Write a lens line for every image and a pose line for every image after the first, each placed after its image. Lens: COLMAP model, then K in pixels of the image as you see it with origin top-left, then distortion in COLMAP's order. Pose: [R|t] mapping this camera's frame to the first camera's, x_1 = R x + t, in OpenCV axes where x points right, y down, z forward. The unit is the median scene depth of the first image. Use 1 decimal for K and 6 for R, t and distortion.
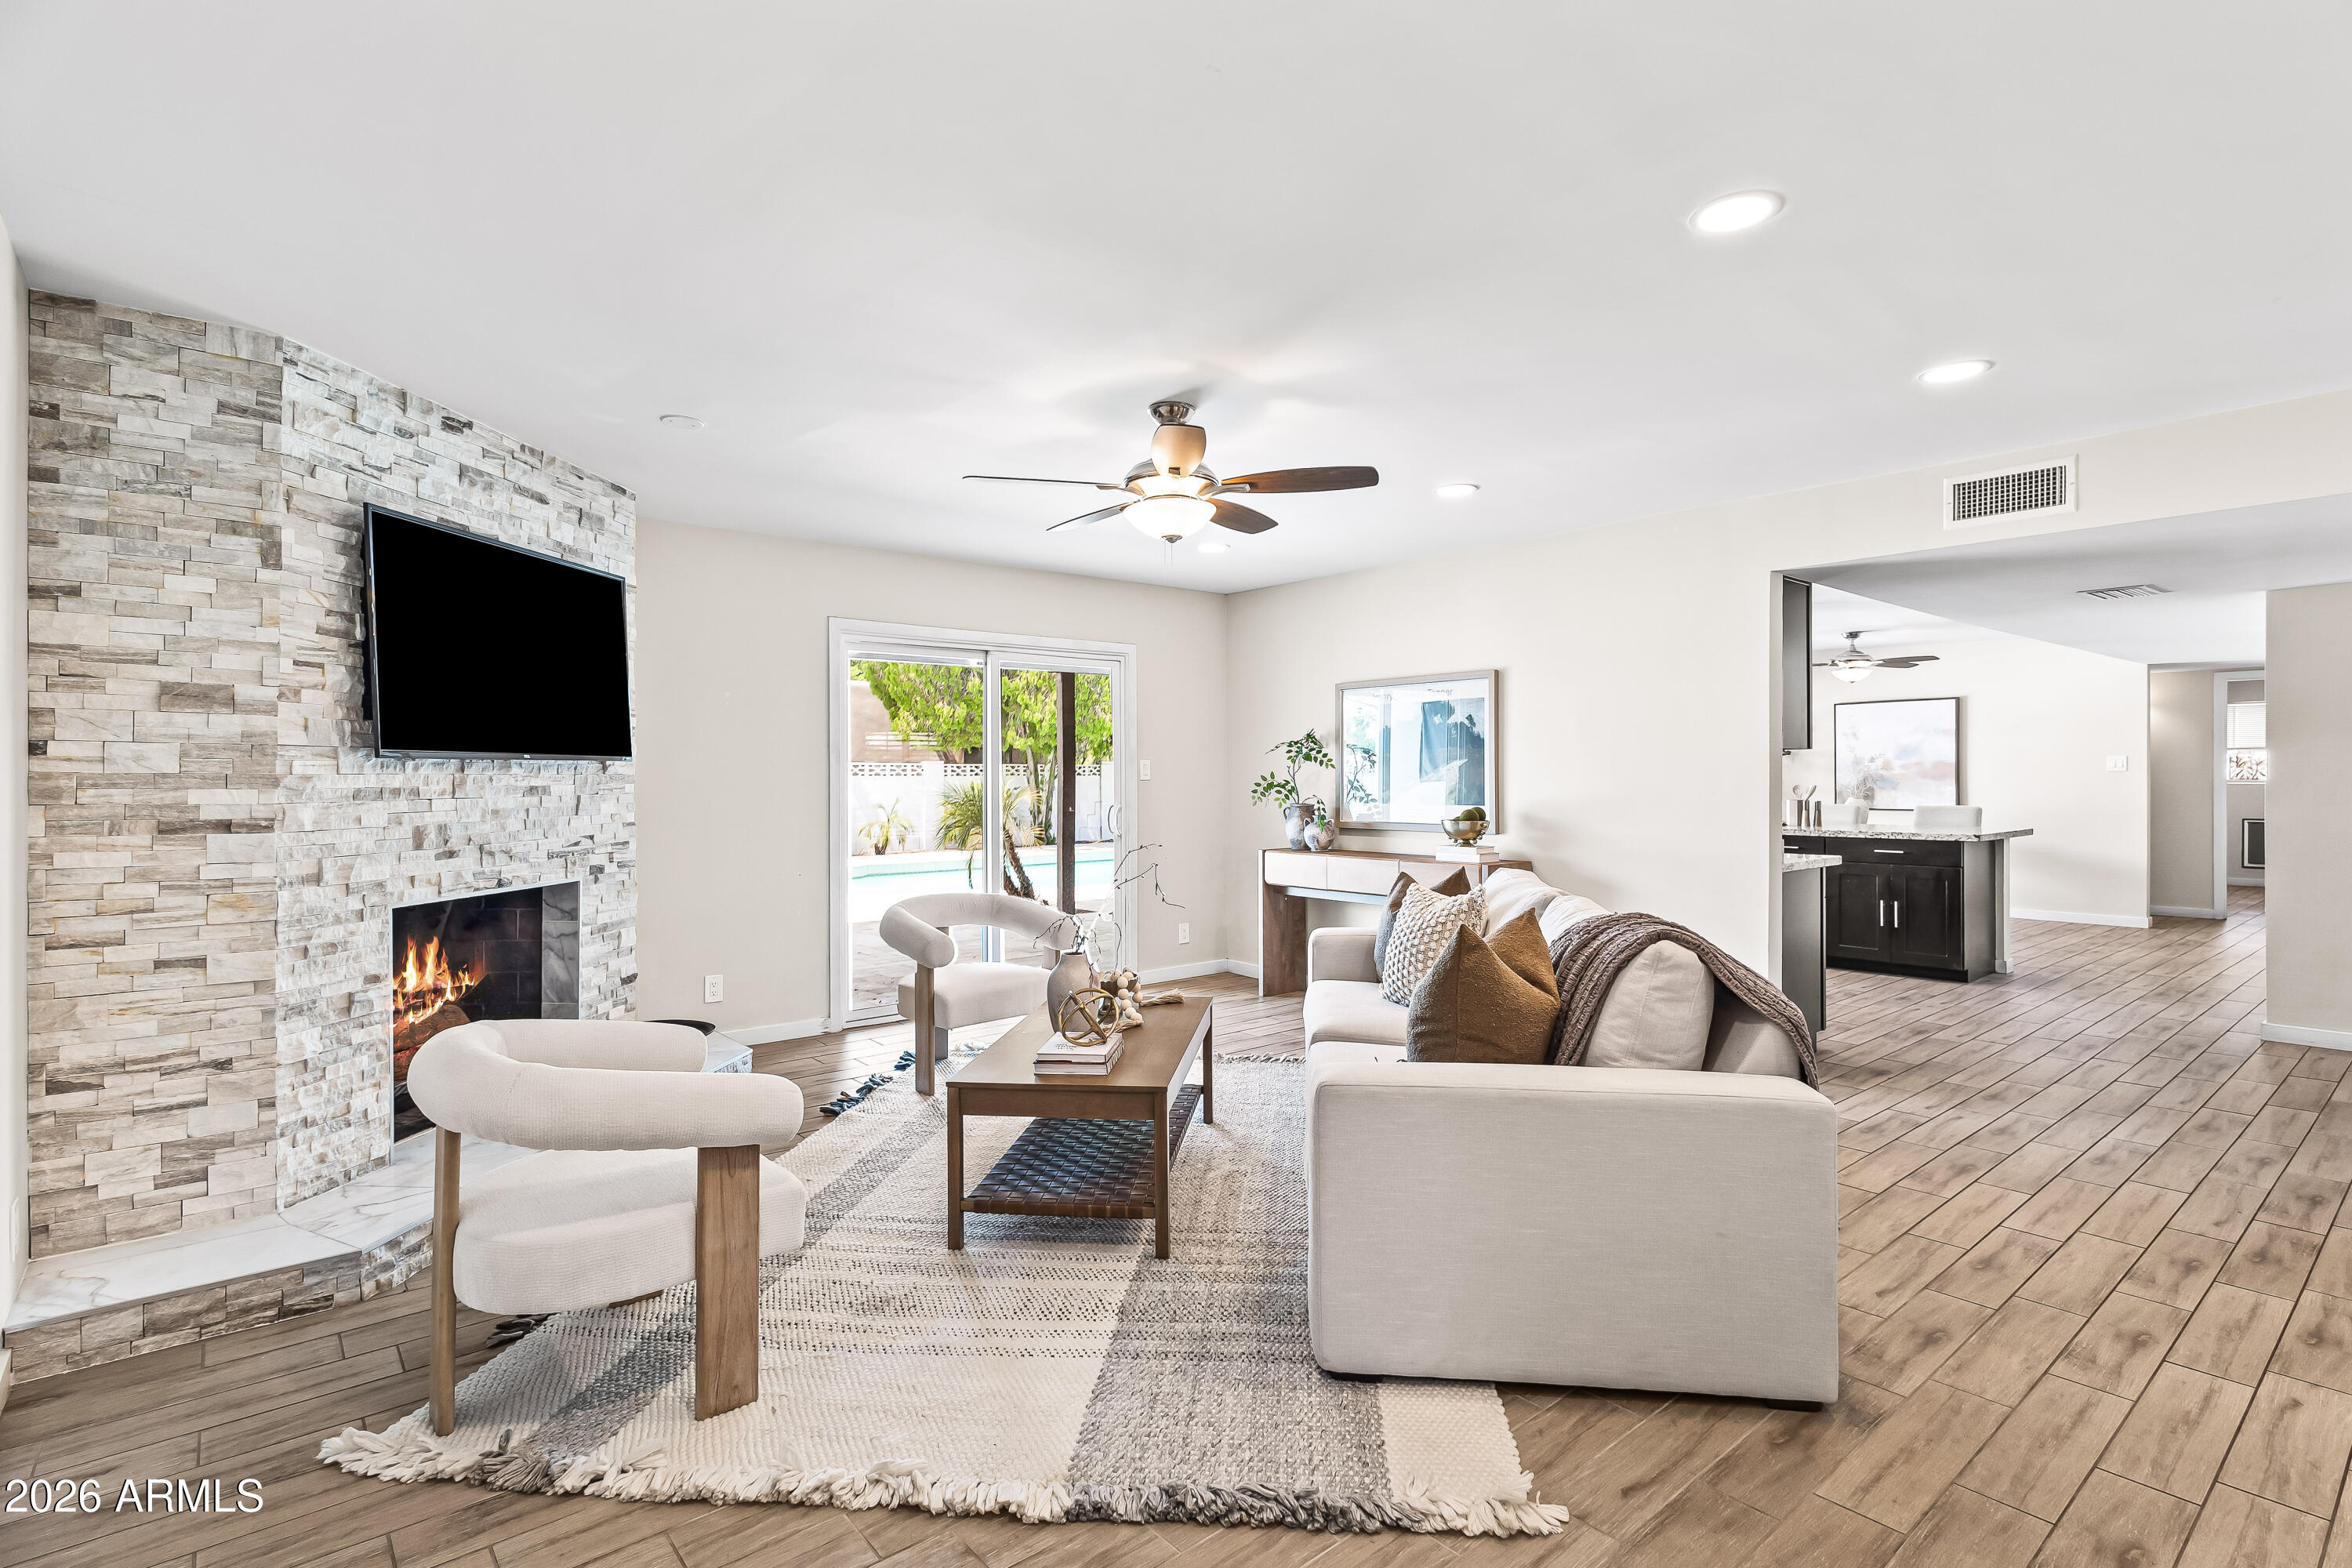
lens RADIAL K [[1140.9, 0, 1228.6], [0, 1140.9, 759.0], [0, 0, 1]] dist [0.001900, -0.000609]
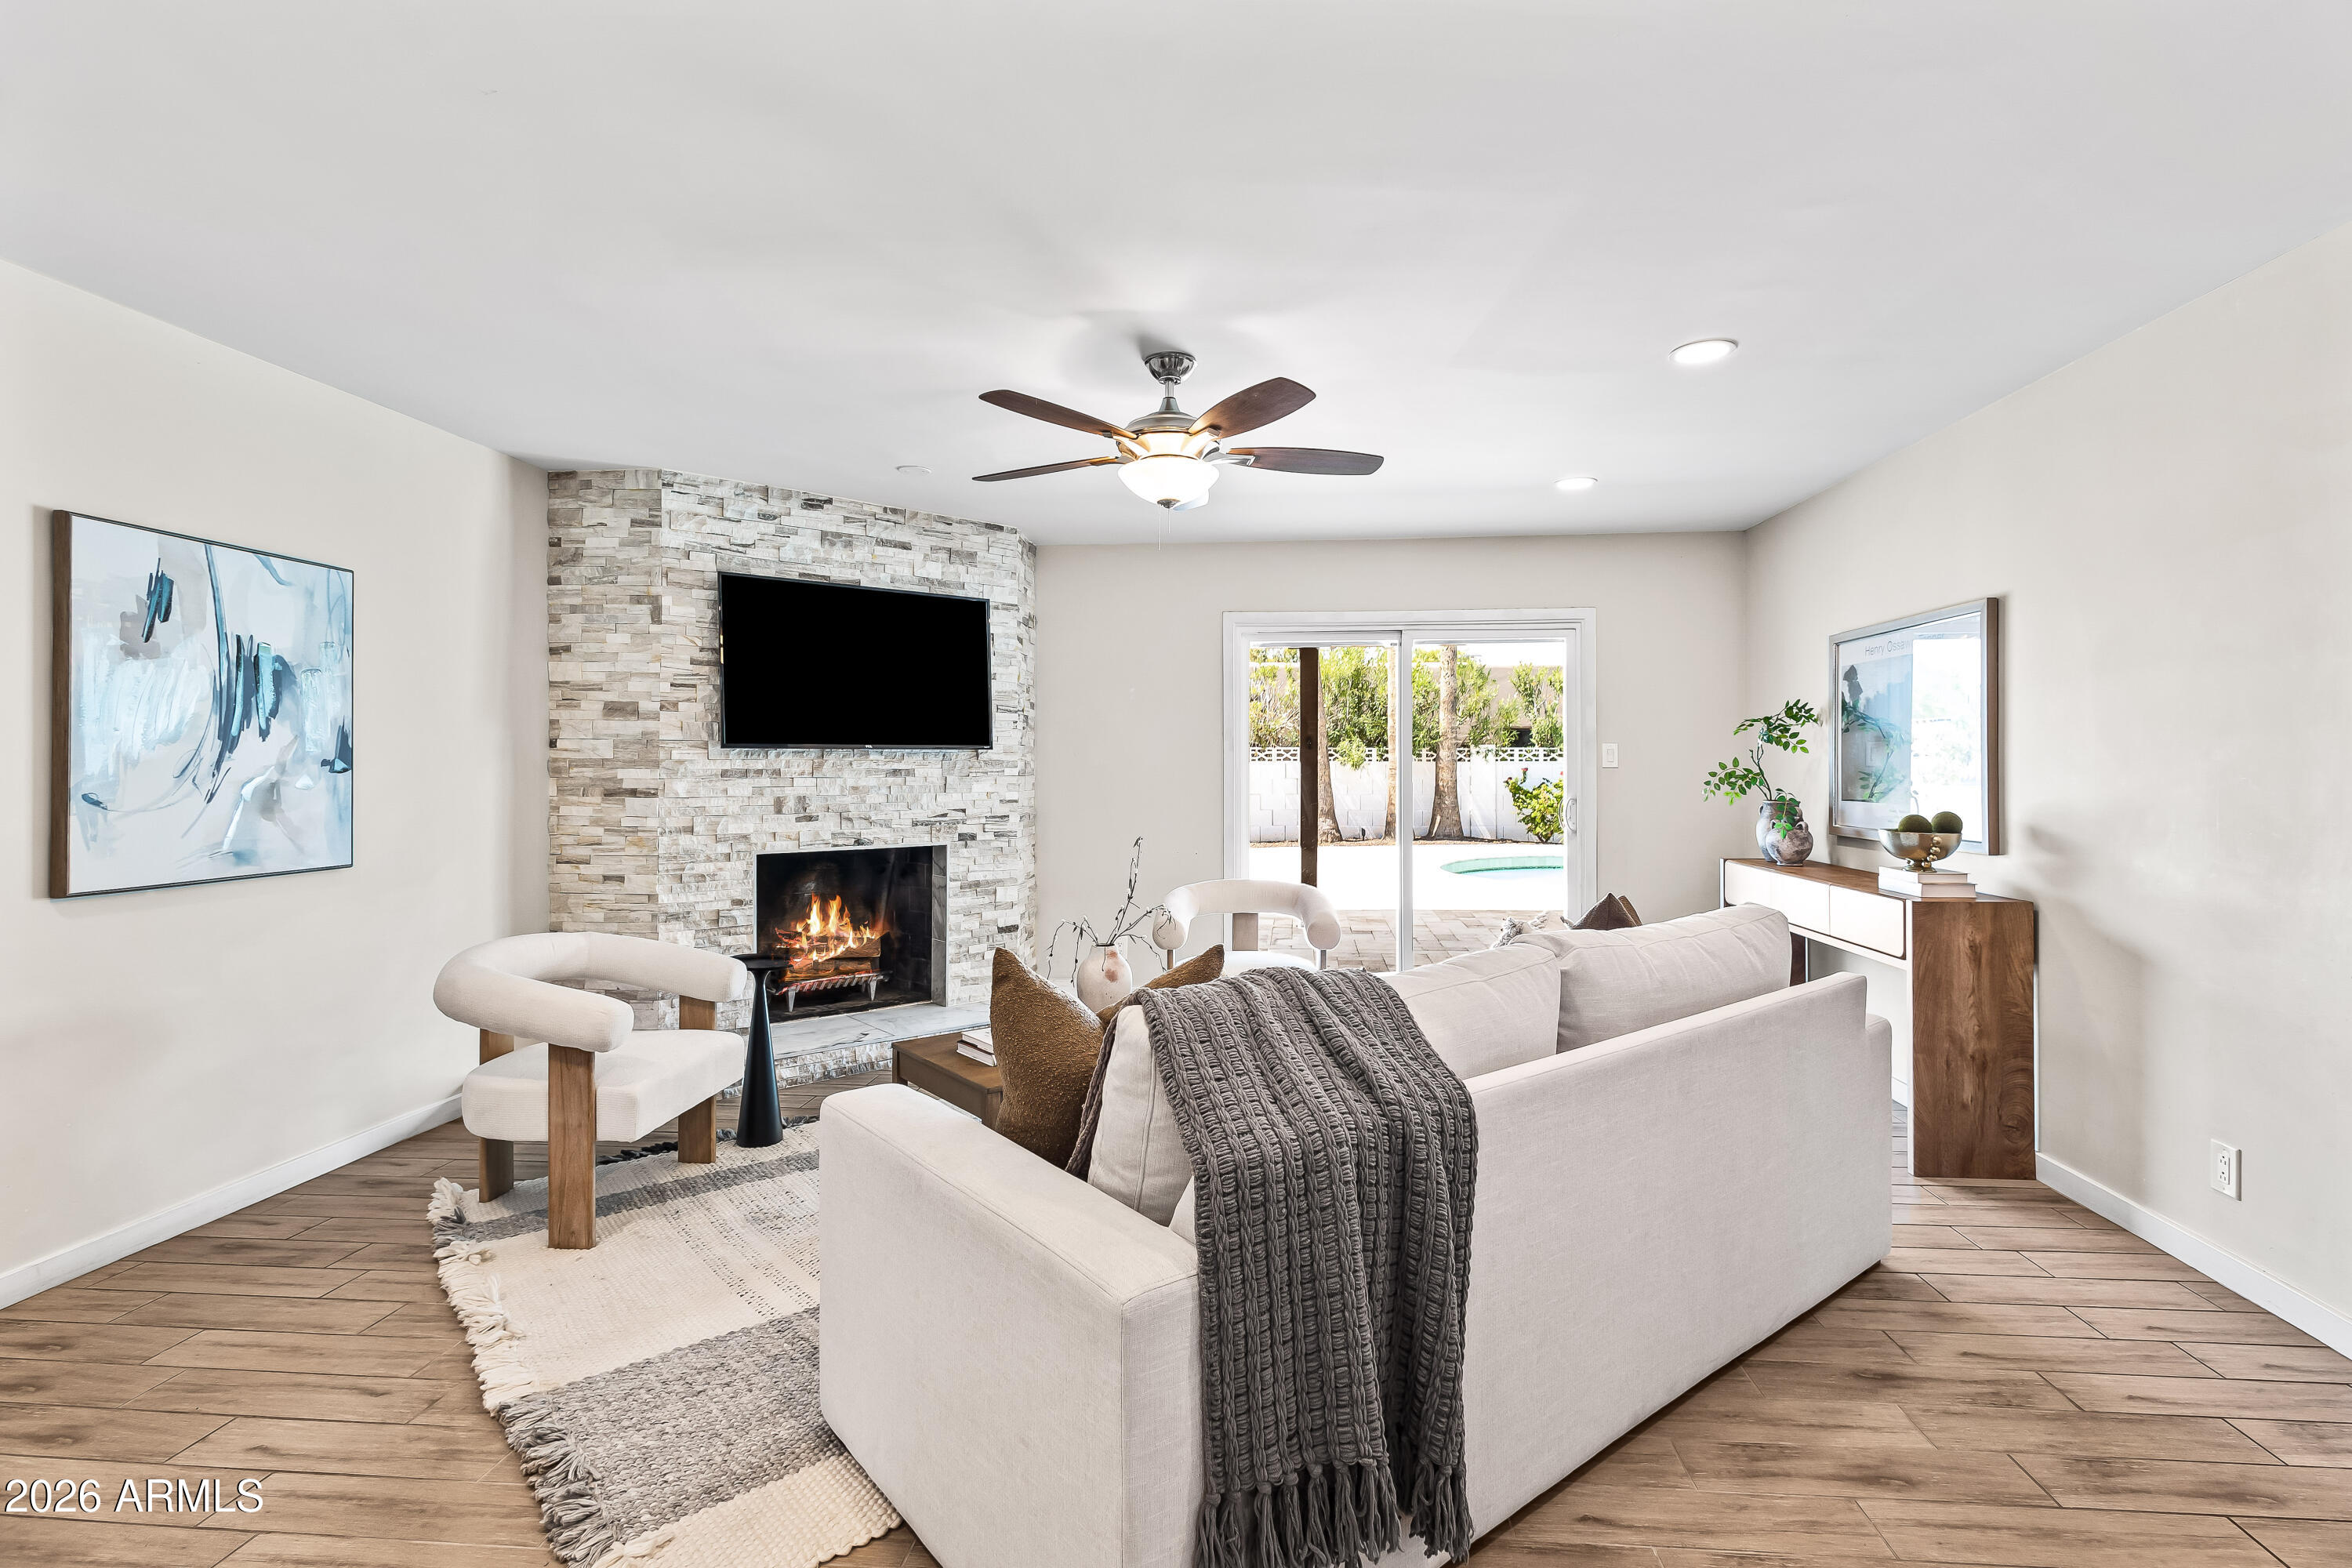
lens RADIAL K [[1140.9, 0, 1228.6], [0, 1140.9, 759.0], [0, 0, 1]] dist [0.001900, -0.000609]
pose [[0.693246, -0.001611, -0.720699, 0.758553], [0.008236, 0.999950, 0.005687, 0.010315], [0.720654, -0.009878, 0.693224, 0.481705]]
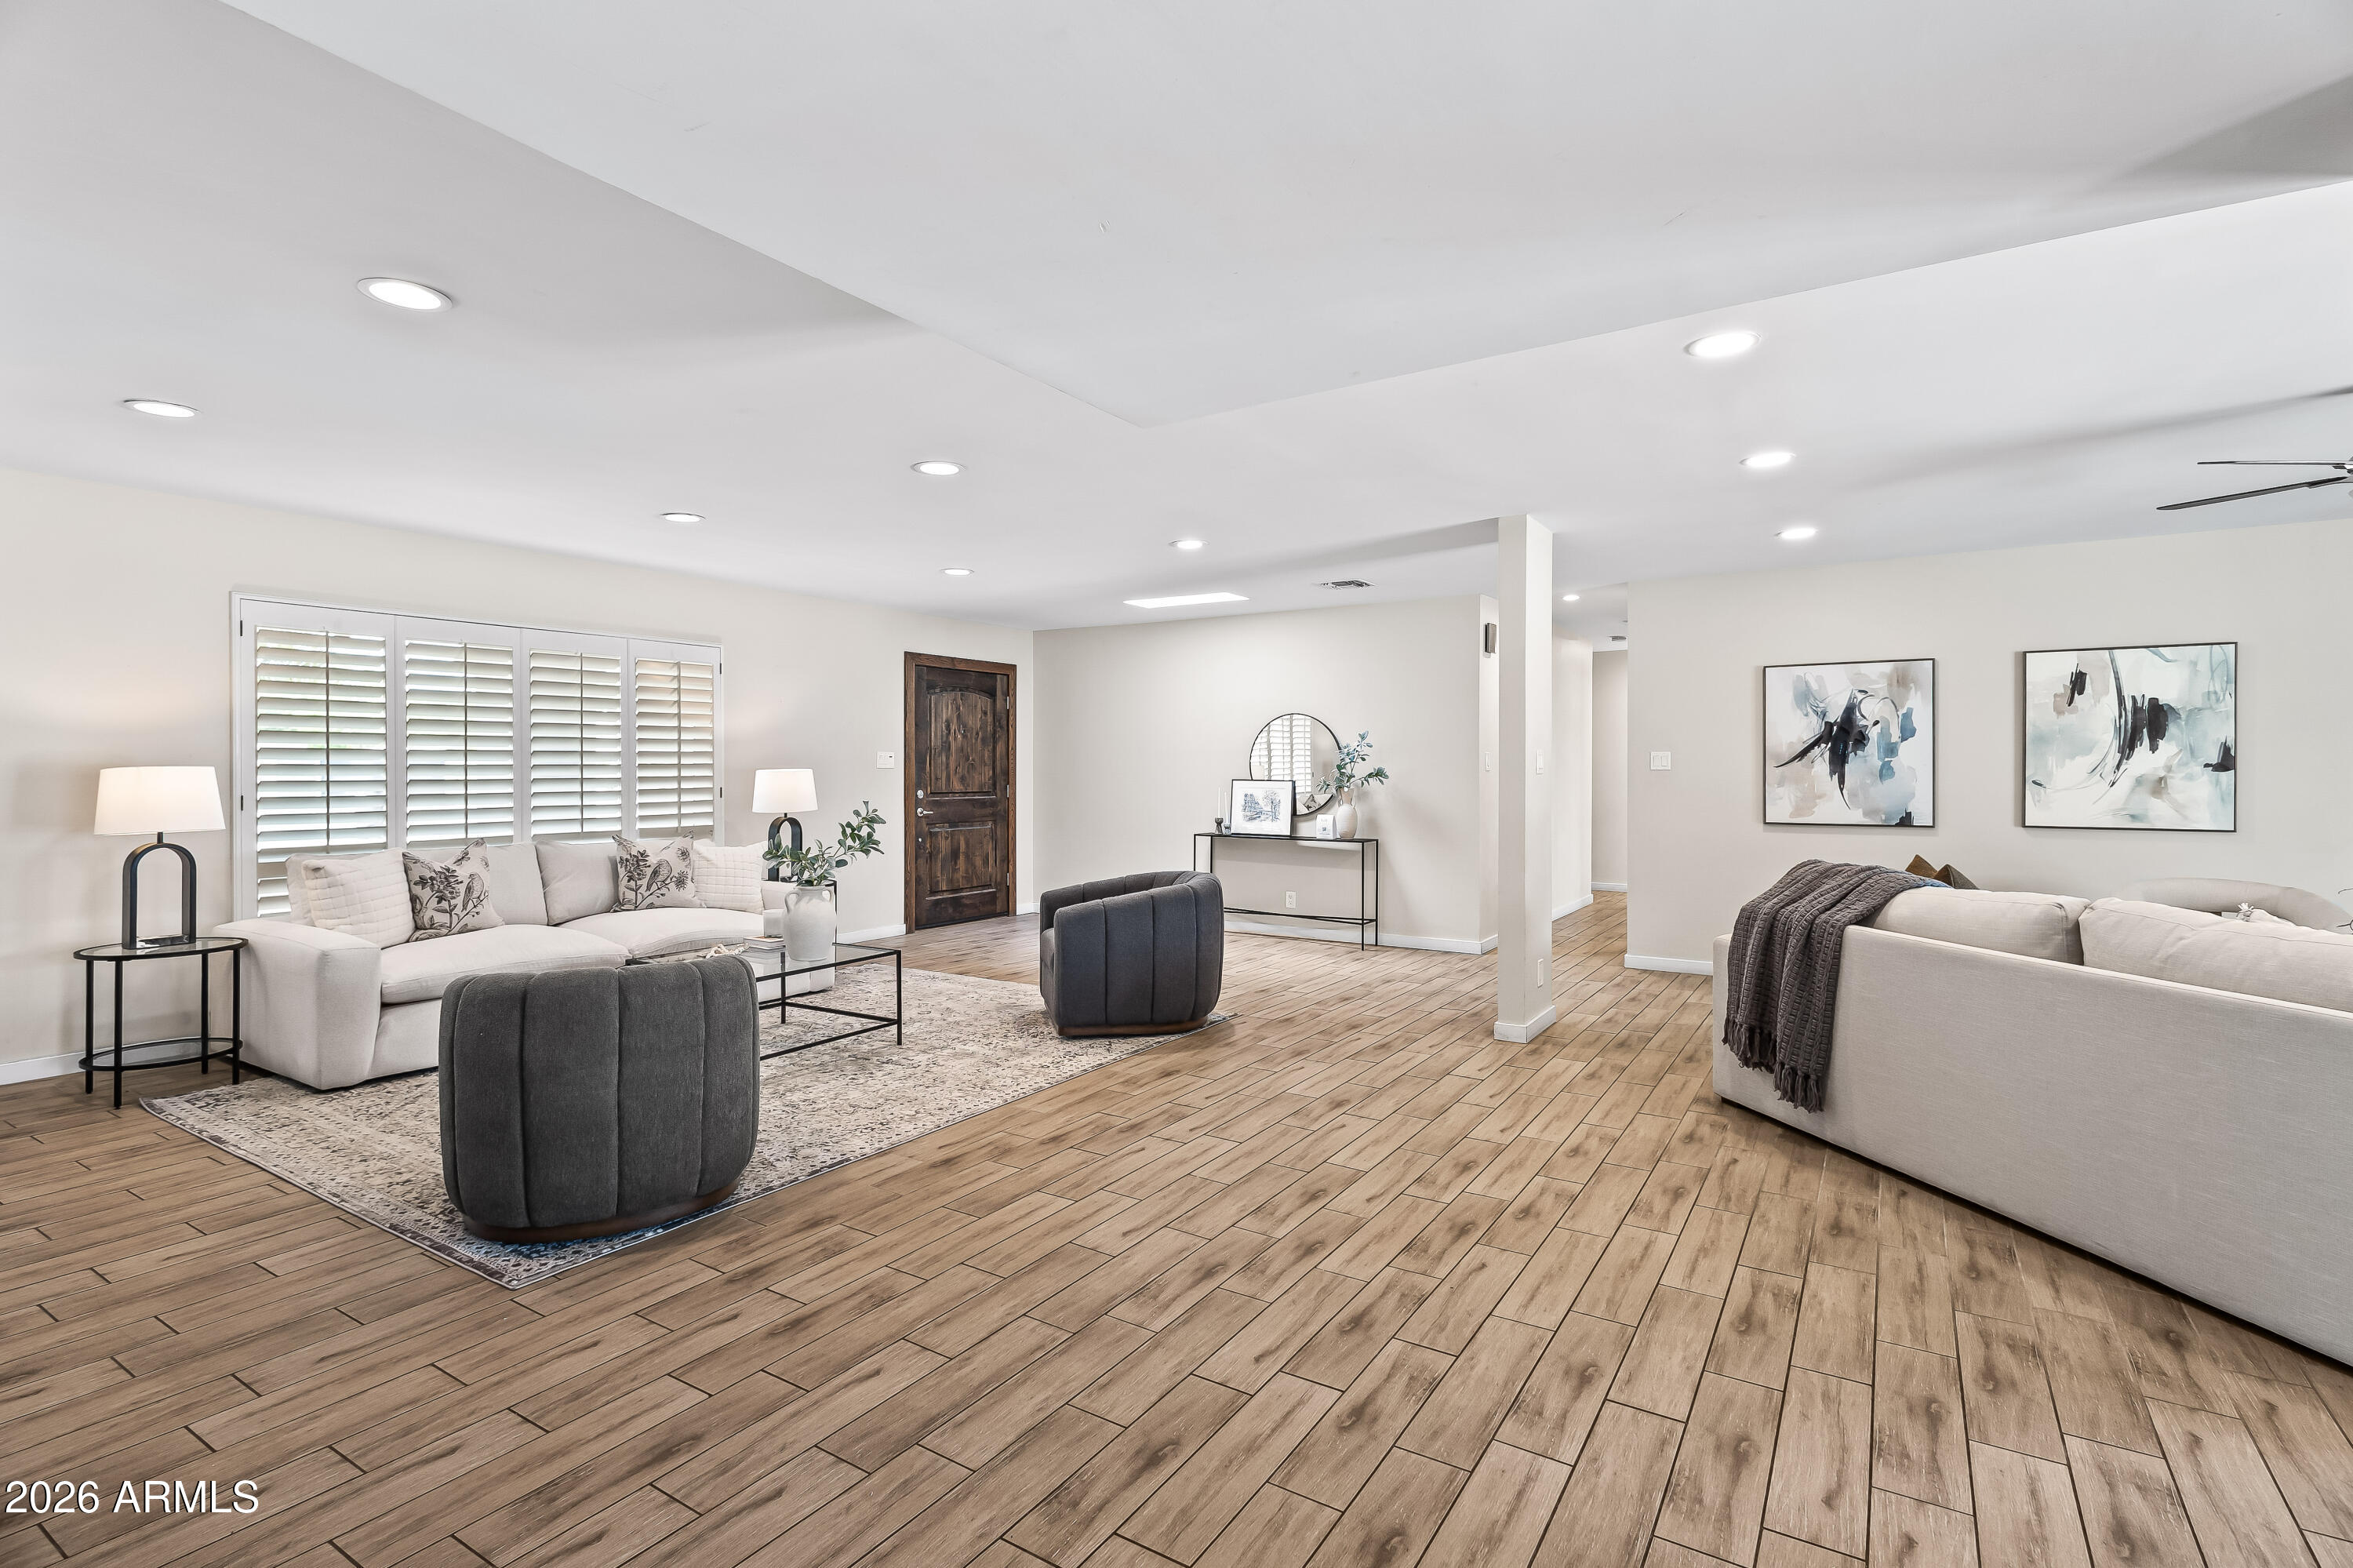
lens RADIAL K [[1141.4, 0, 1229.2], [0, 1141.4, 759.0], [0, 0, 1]] dist [0.001900, -0.000609]
pose [[-0.947333, 0.002544, -0.320239, 1.437787], [0.007134, 0.999888, -0.013162, 0.015516], [0.320170, -0.014753, -0.947245, 1.923759]]
